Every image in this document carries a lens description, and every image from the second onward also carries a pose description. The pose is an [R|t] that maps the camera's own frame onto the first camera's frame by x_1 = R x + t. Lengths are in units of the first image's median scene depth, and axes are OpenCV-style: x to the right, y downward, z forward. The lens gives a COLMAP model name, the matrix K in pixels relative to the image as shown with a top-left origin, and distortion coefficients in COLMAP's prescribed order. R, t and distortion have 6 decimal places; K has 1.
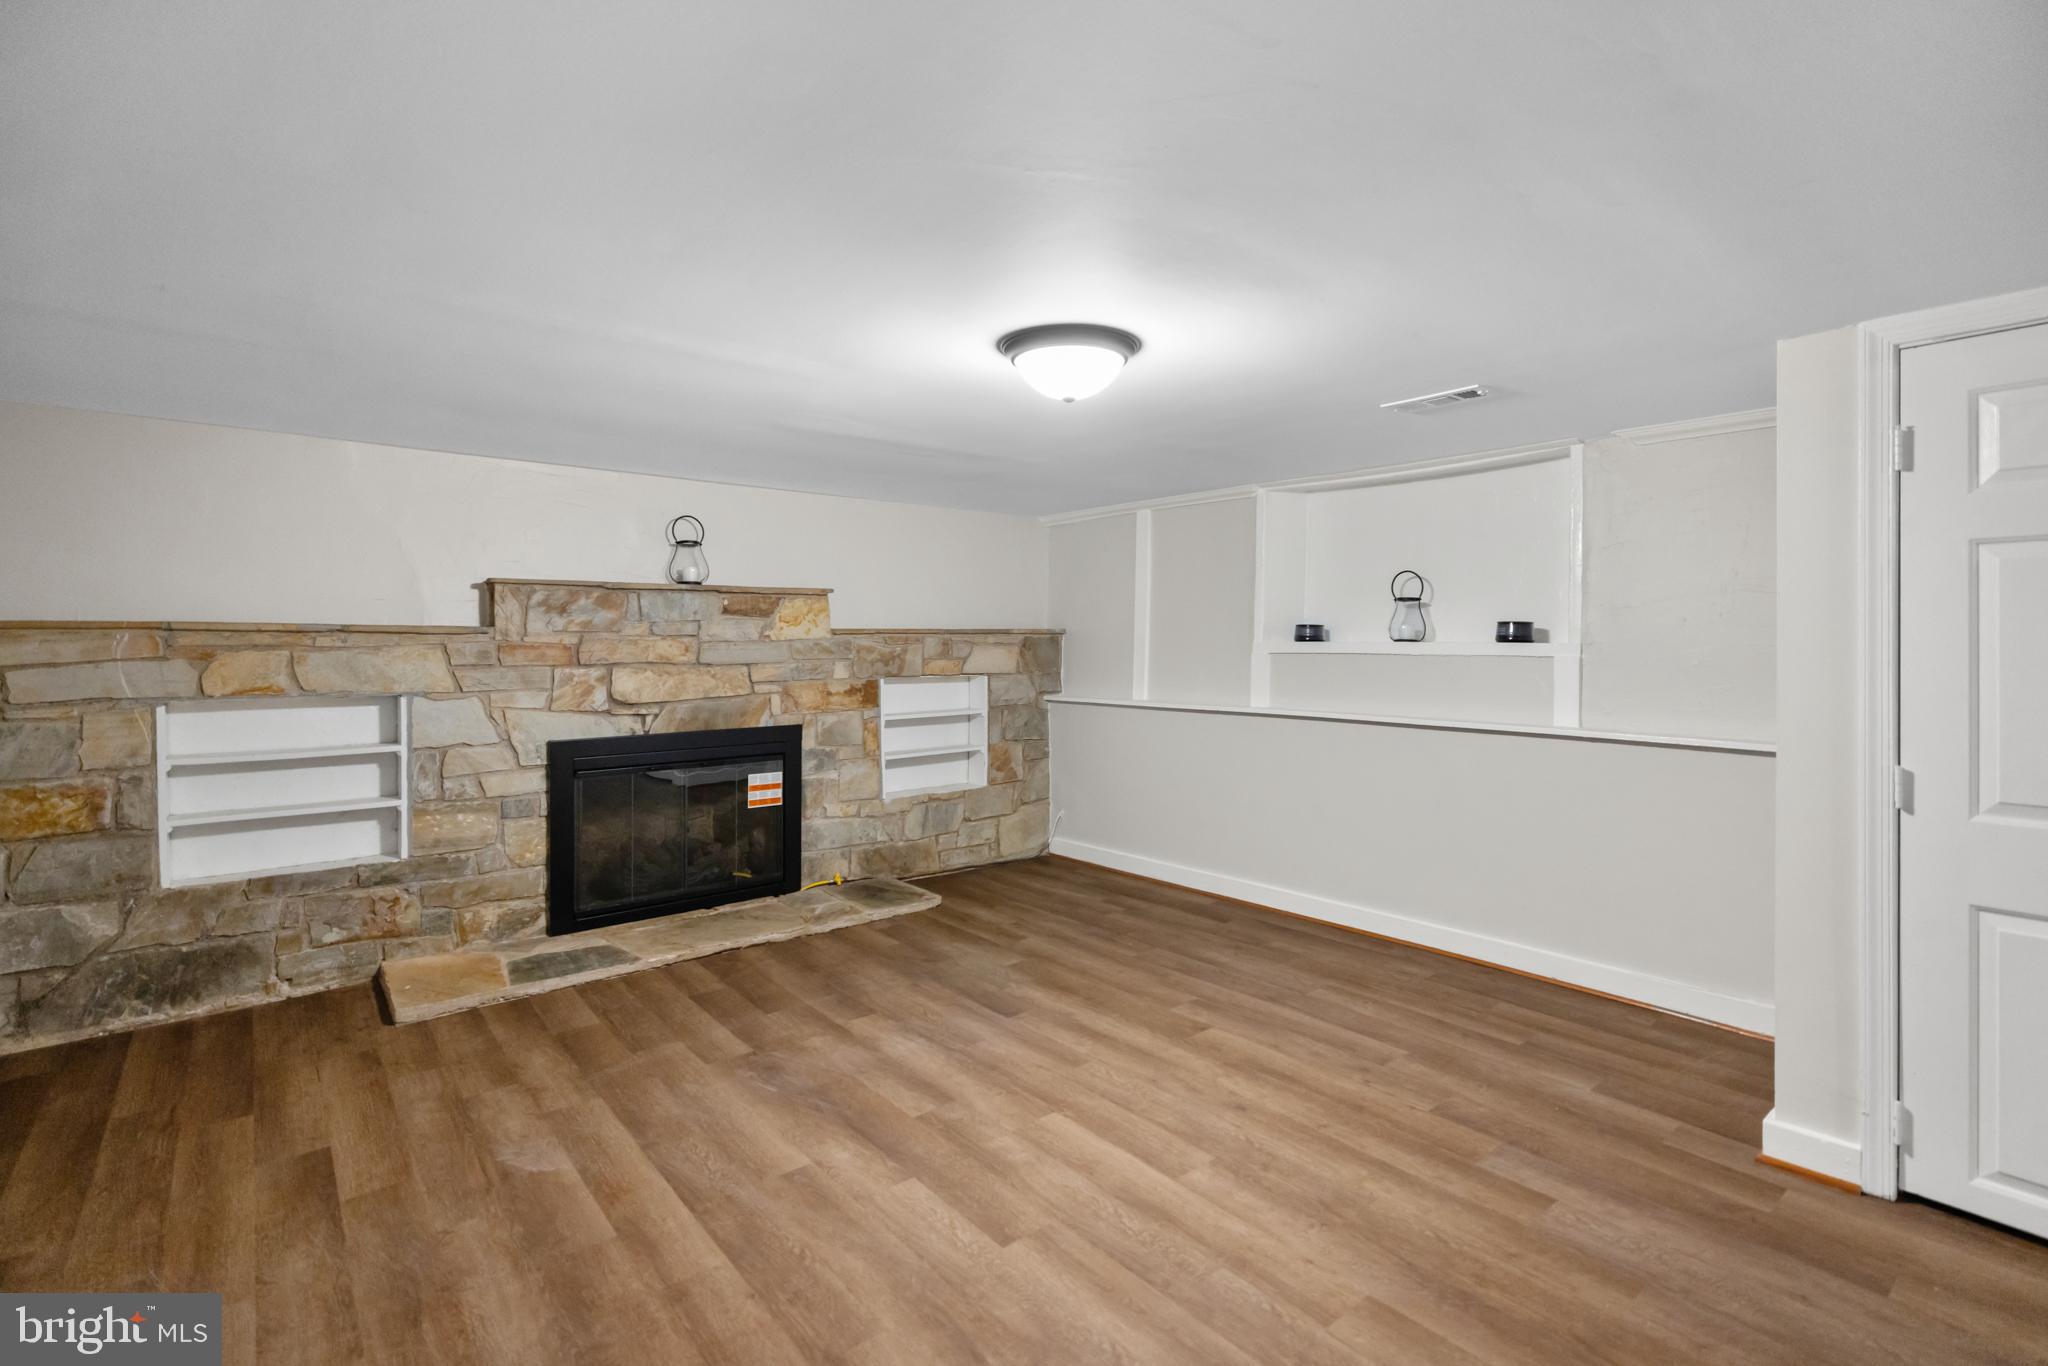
lens RADIAL K [[952.6, 0, 1022.2], [0, 952.6, 664.2], [0, 0, 1]] dist [-0.017473, 0.000045]
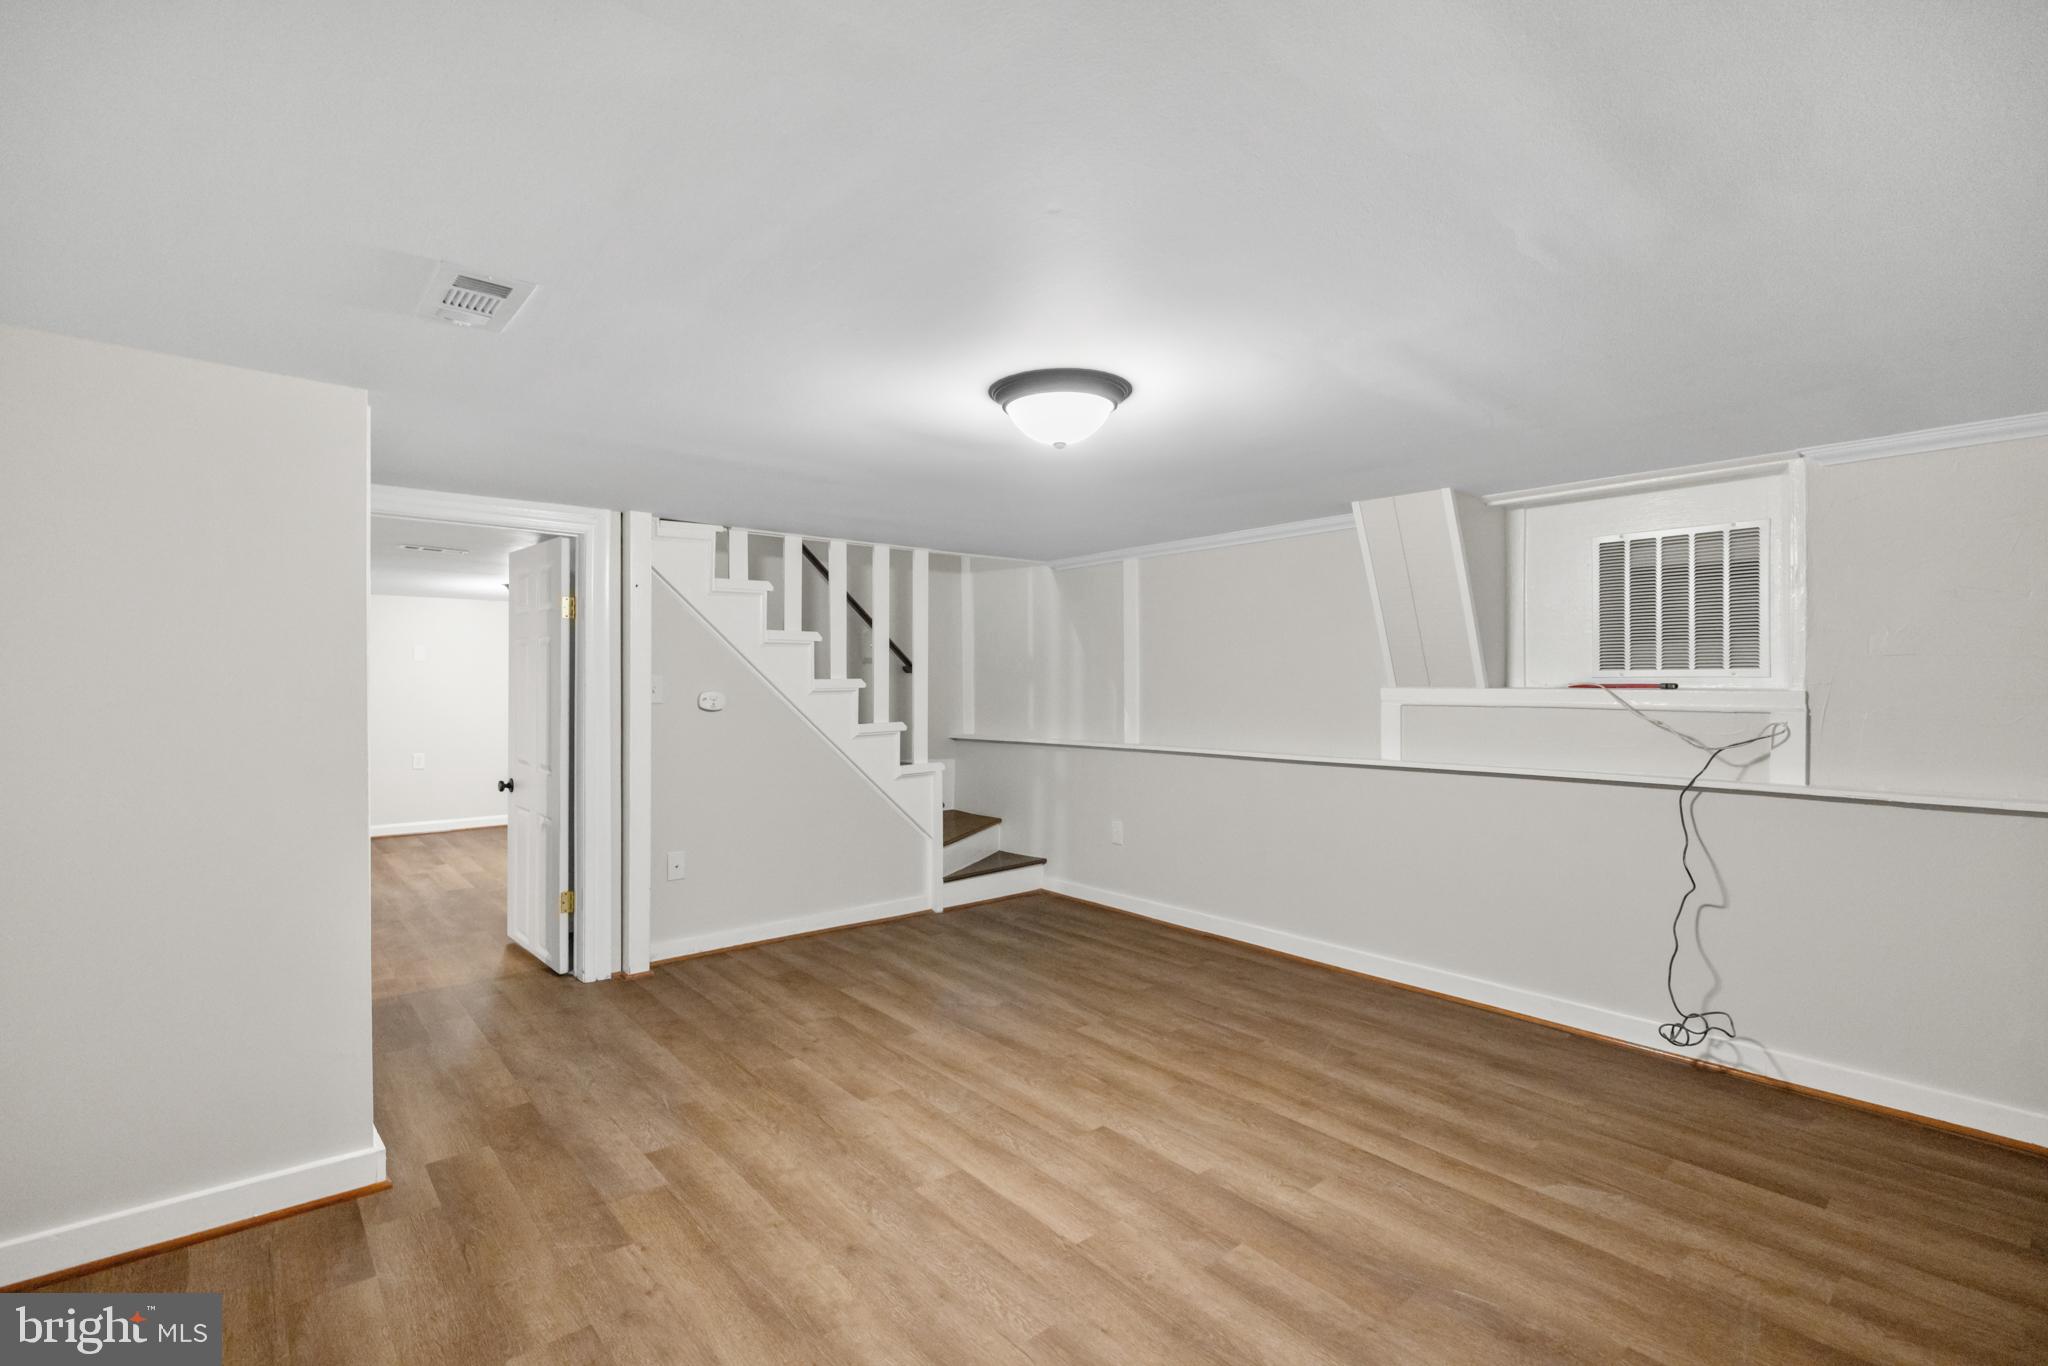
lens RADIAL K [[952.6, 0, 1022.2], [0, 952.6, 664.2], [0, 0, 1]] dist [-0.017473, 0.000045]
pose [[-0.999526, -0.000145, -0.030784, 0.121247], [-0.000521, 0.999925, 0.012198, -0.058633], [0.030780, 0.012208, -0.999452, 2.055469]]
